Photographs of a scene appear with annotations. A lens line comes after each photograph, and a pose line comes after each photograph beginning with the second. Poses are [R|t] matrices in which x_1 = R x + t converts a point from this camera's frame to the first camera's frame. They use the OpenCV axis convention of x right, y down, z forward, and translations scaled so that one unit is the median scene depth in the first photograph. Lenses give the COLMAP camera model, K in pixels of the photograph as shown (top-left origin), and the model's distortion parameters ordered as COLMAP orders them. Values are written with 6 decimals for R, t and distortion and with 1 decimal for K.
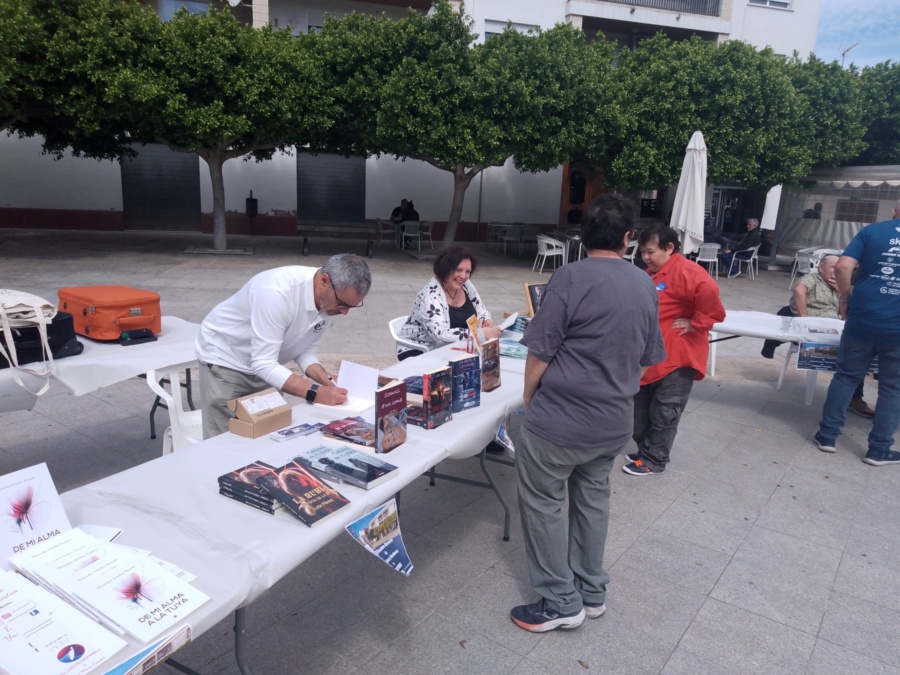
lens RADIAL K [[672.8, 0, 454.3], [0, 672.8, 334.8], [0, 0, 1]] dist [0.011361, -0.005612]
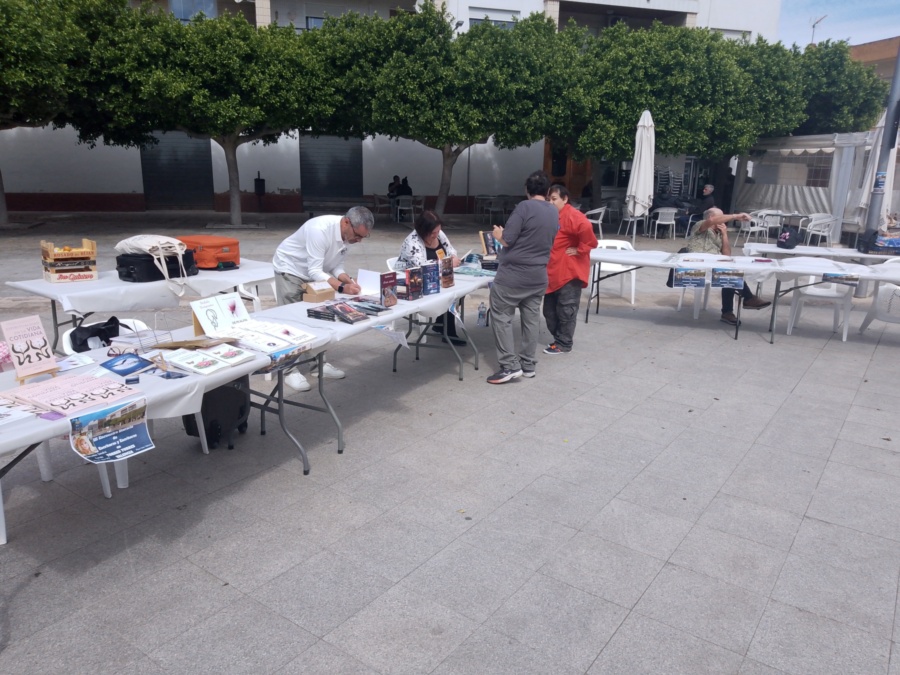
lens RADIAL K [[680.9, 0, 446.4], [0, 680.9, 336.5], [0, 0, 1]] dist [0.012186, -0.008605]
pose [[0.999665, -0.022793, -0.012278, 0.016958], [0.023189, 0.999182, 0.033141, 0.036972], [0.011513, -0.033415, 0.999375, -0.174039]]
